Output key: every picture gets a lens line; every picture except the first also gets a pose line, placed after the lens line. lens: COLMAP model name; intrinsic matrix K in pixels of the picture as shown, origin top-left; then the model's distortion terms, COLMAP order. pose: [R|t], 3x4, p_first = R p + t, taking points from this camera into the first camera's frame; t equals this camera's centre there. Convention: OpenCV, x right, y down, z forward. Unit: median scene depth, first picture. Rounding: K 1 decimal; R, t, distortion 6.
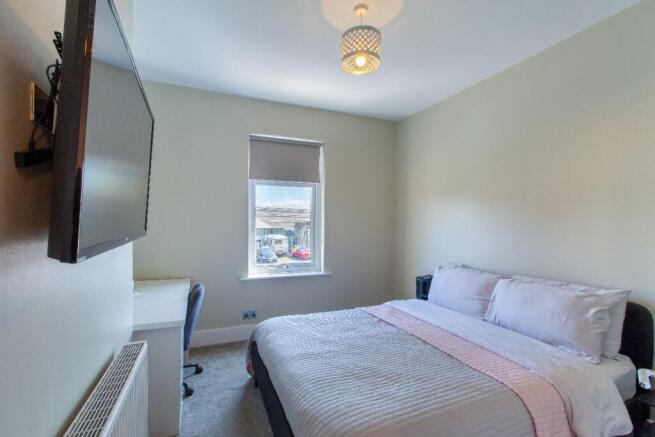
lens RADIAL K [[295.1, 0, 327.6], [0, 295.1, 234.2], [0, 0, 1]] dist [0.000380, 0.000164]
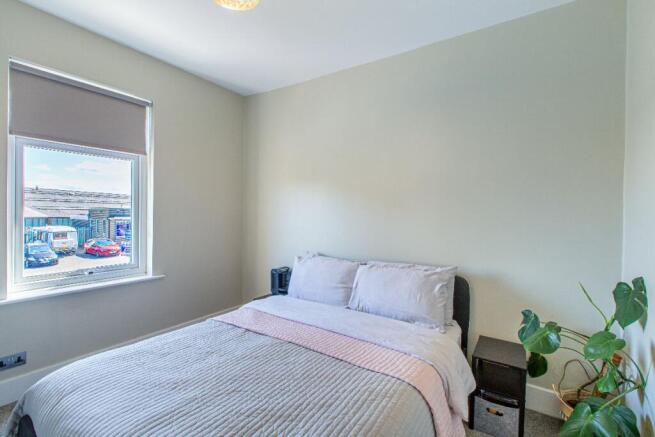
lens RADIAL K [[290.7, 0, 327.5], [0, 290.7, 218.5], [0, 0, 1]] dist [0.000555, 0.000760]
pose [[0.834235, -0.006282, 0.551373, -0.070320], [0.013562, 0.999866, -0.009128, -0.005048], [-0.551242, 0.015092, 0.834209, 0.203007]]
